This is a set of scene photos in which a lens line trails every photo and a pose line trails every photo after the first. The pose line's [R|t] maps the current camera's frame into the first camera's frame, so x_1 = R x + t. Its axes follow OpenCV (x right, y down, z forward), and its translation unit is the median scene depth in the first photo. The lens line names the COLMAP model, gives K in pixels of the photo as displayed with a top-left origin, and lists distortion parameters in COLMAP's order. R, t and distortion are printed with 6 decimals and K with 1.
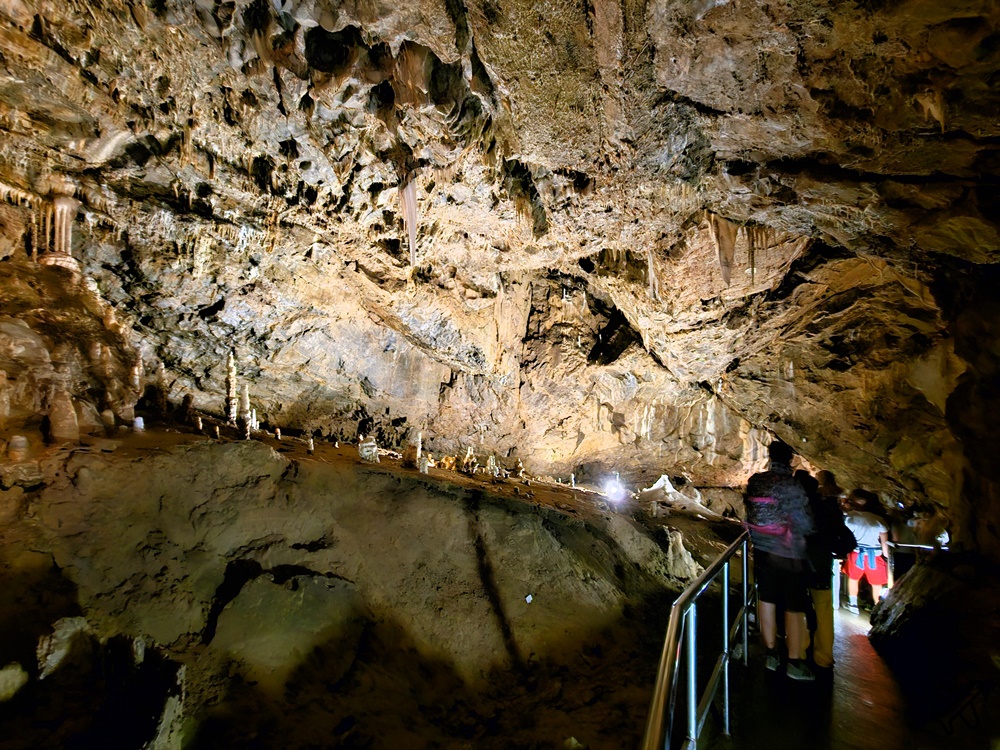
lens RADIAL K [[405.5, 0, 510.8], [0, 405.5, 370.8], [0, 0, 1]] dist [0.003872, -0.000281]
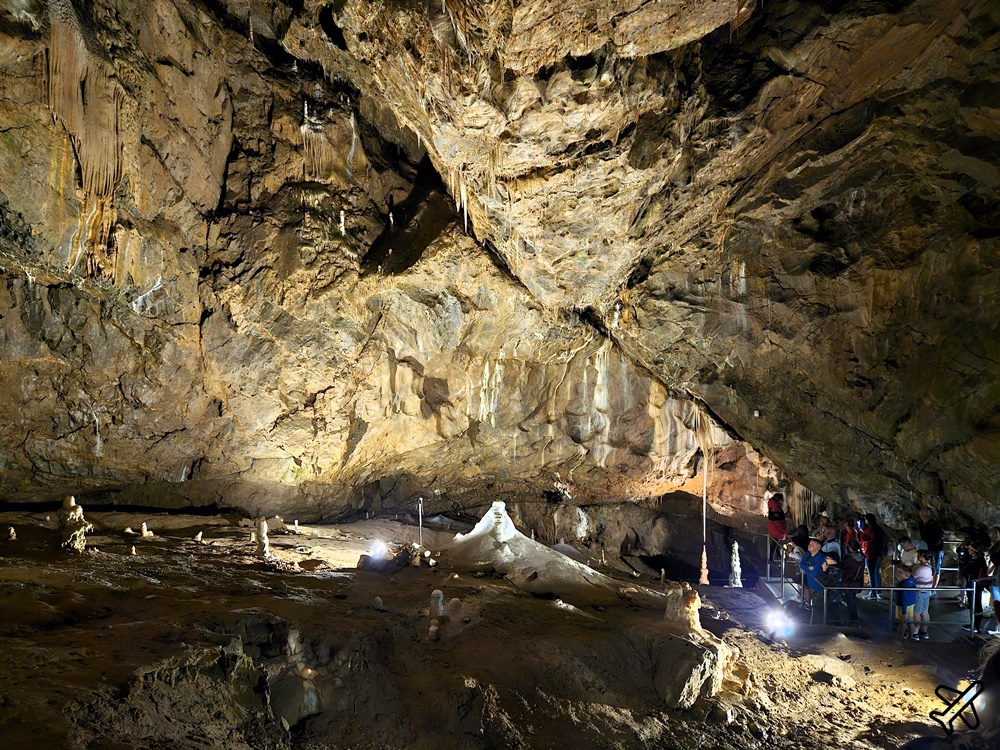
lens RADIAL K [[666.7, 0, 493.0], [0, 666.7, 381.5], [0, 0, 1]] dist [0.053412, -0.012958]
pose [[0.959864, -0.028652, 0.278997, 0.130414], [0.004168, 0.996115, 0.087958, 0.045134], [-0.280433, -0.083265, 0.956255, 0.234378]]
